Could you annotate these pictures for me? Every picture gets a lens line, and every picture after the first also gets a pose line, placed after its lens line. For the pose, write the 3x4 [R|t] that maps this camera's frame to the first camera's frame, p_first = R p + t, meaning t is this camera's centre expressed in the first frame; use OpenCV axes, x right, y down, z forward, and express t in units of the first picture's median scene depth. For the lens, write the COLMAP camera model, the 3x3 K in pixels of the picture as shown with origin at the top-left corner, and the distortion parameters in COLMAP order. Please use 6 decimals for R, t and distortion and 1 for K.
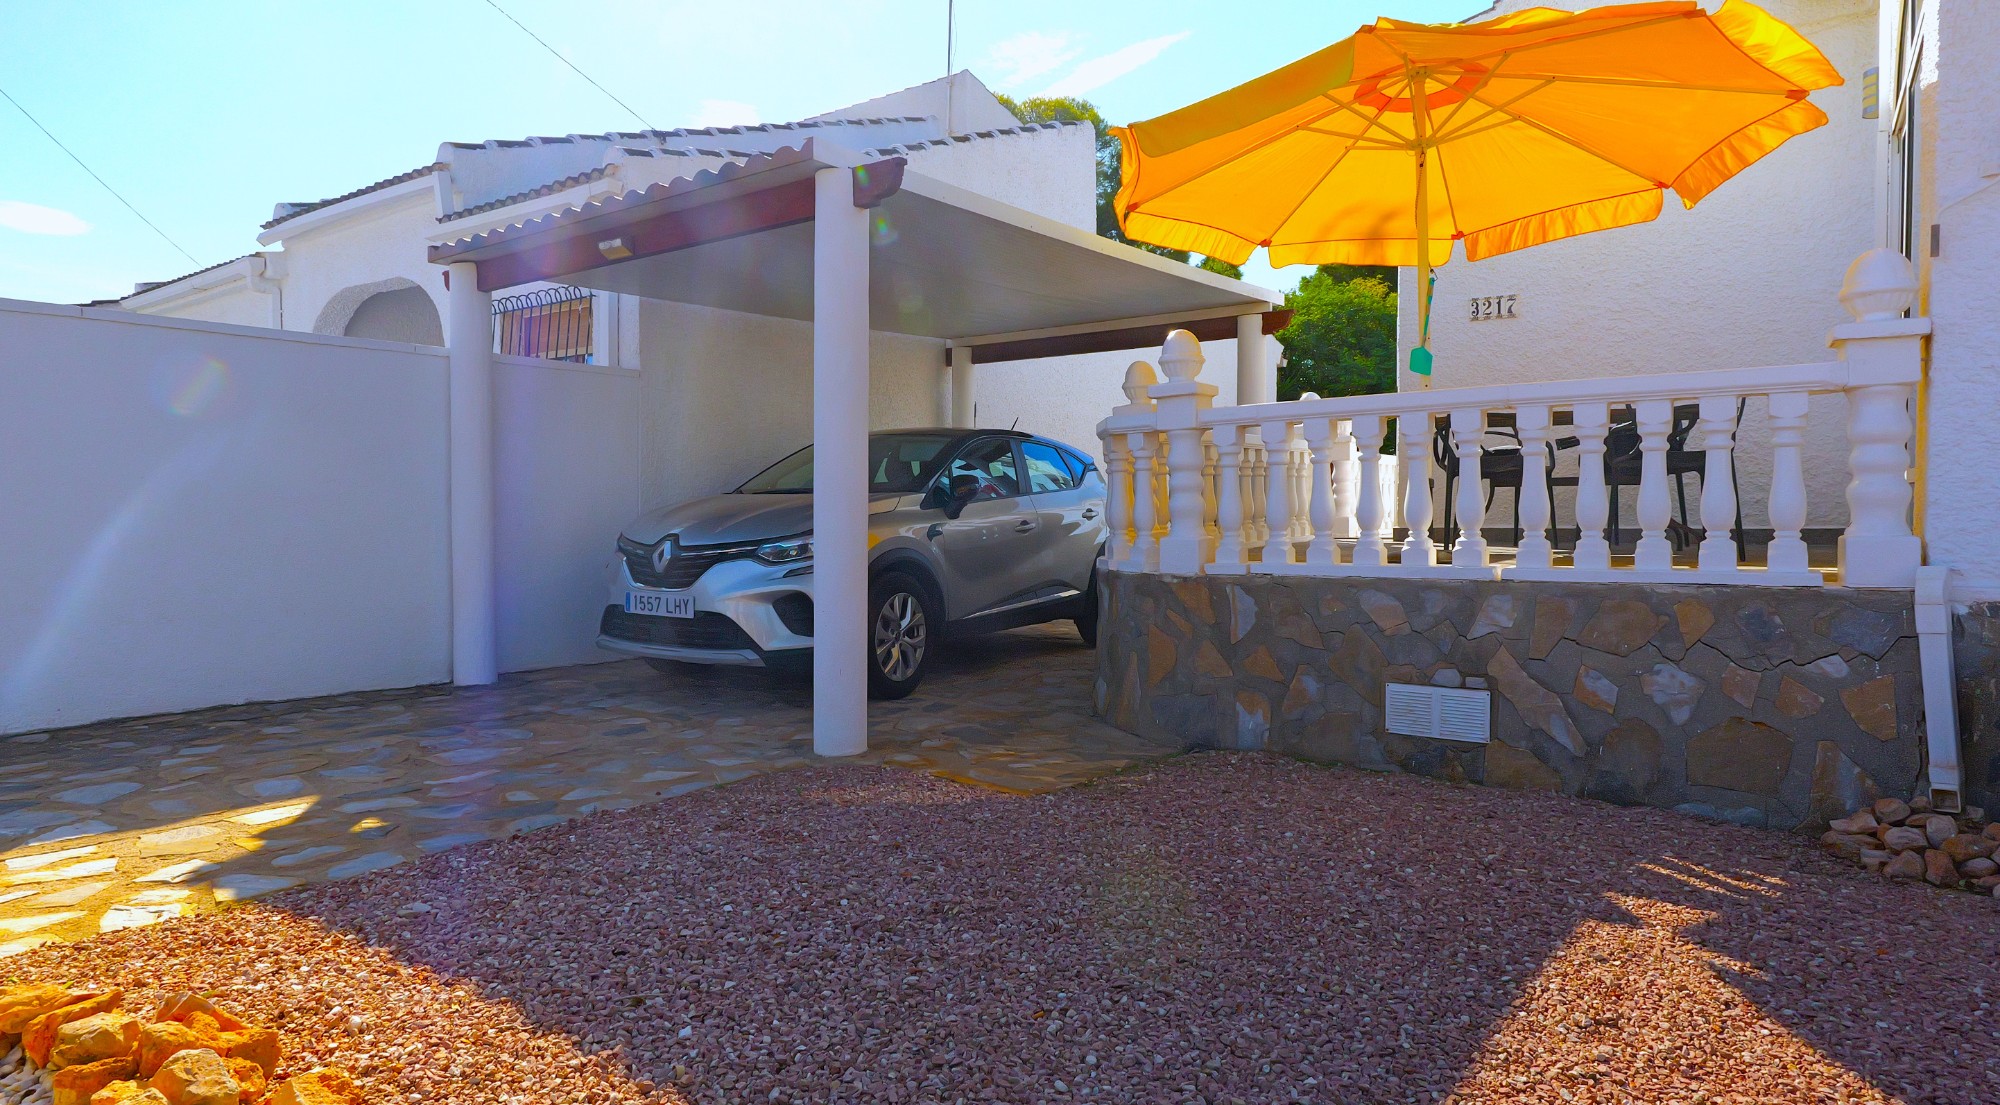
lens RADIAL K [[1183.4, 0, 994.3], [0, 1183.4, 567.6], [0, 0, 1]] dist [-0.009626, -0.002244]
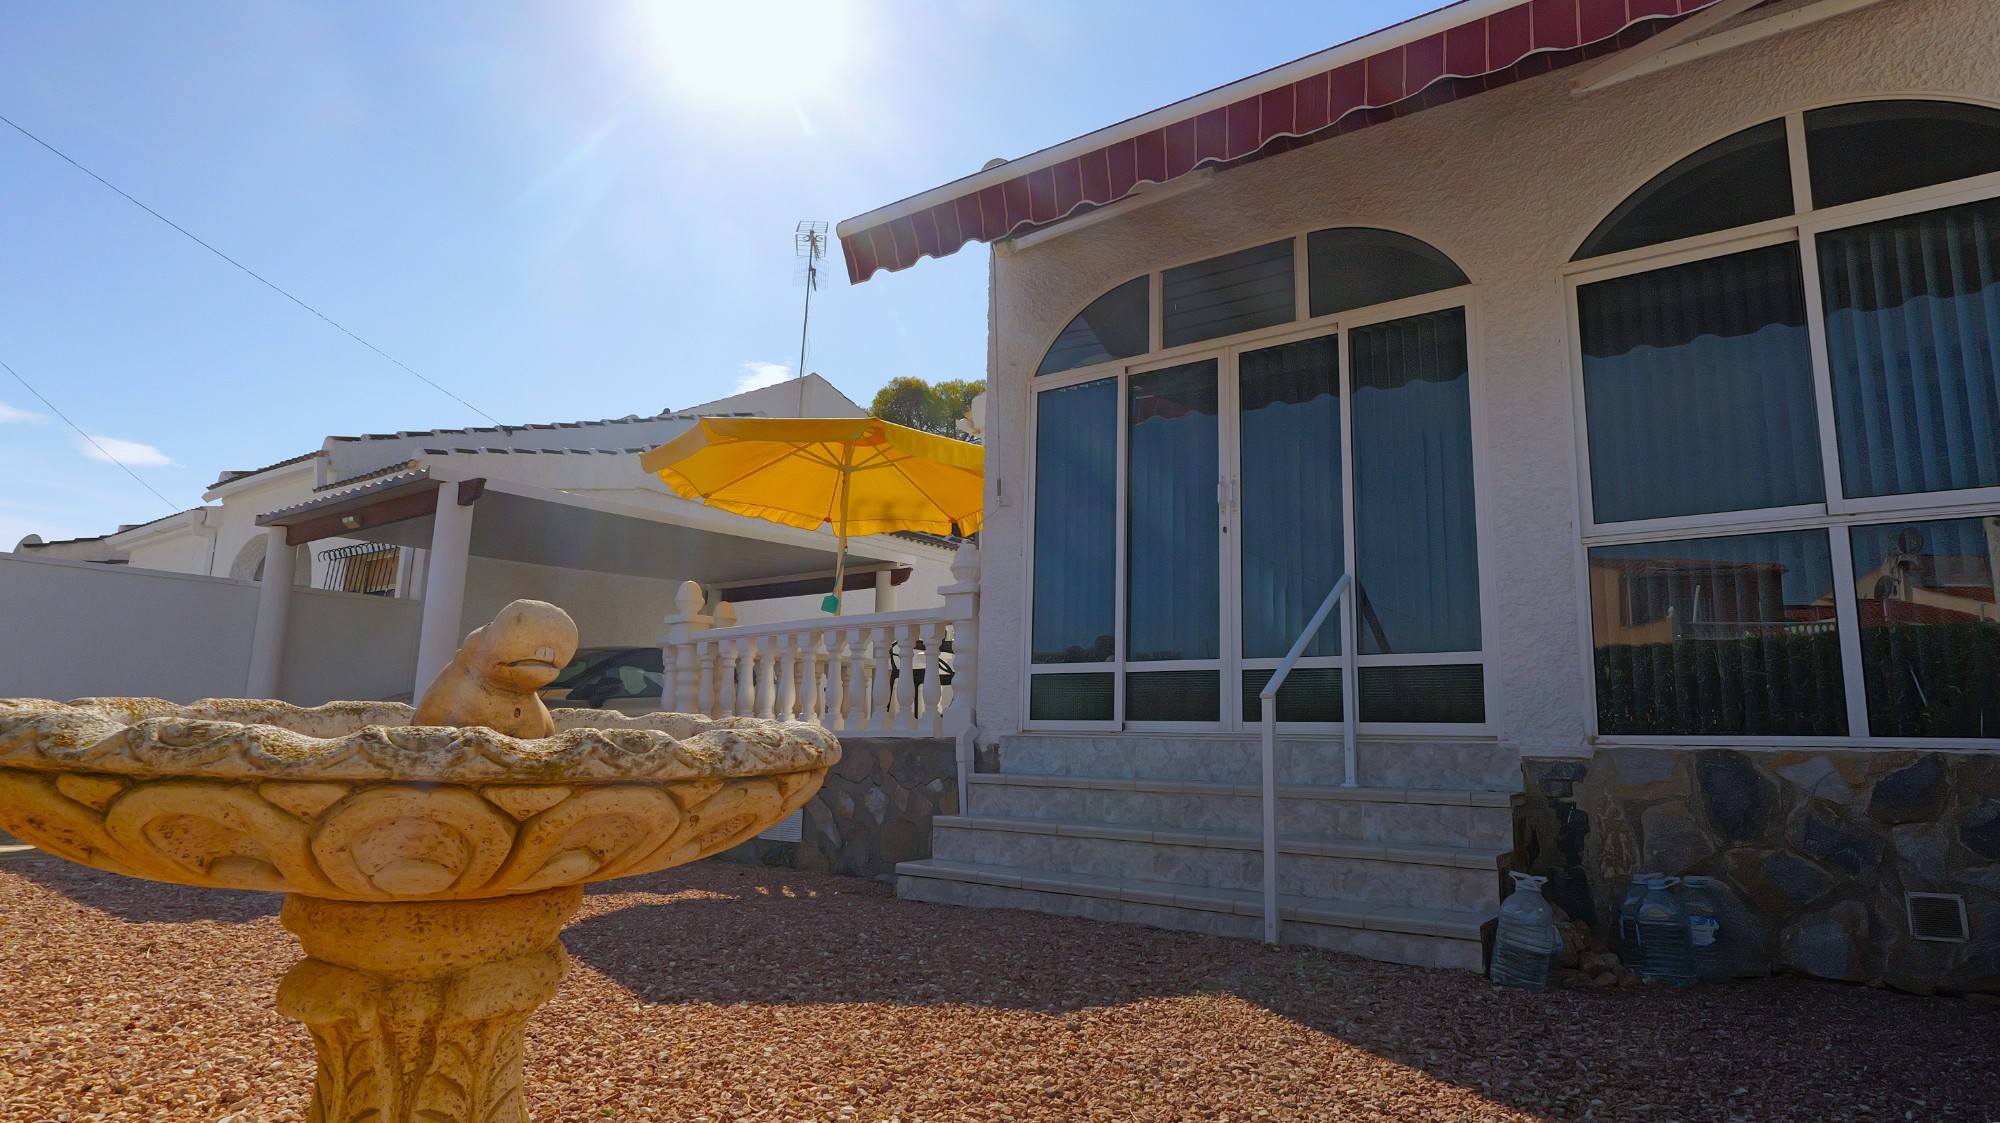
lens RADIAL K [[1183.4, 0, 1011.4], [0, 1183.4, 544.9], [0, 0, 1]] dist [-0.009626, -0.002244]
pose [[0.999617, 0.021573, -0.017322, 0.367955], [-0.024885, 0.974683, -0.222202, 0.053630], [0.012090, 0.222548, 0.974847, -0.319719]]
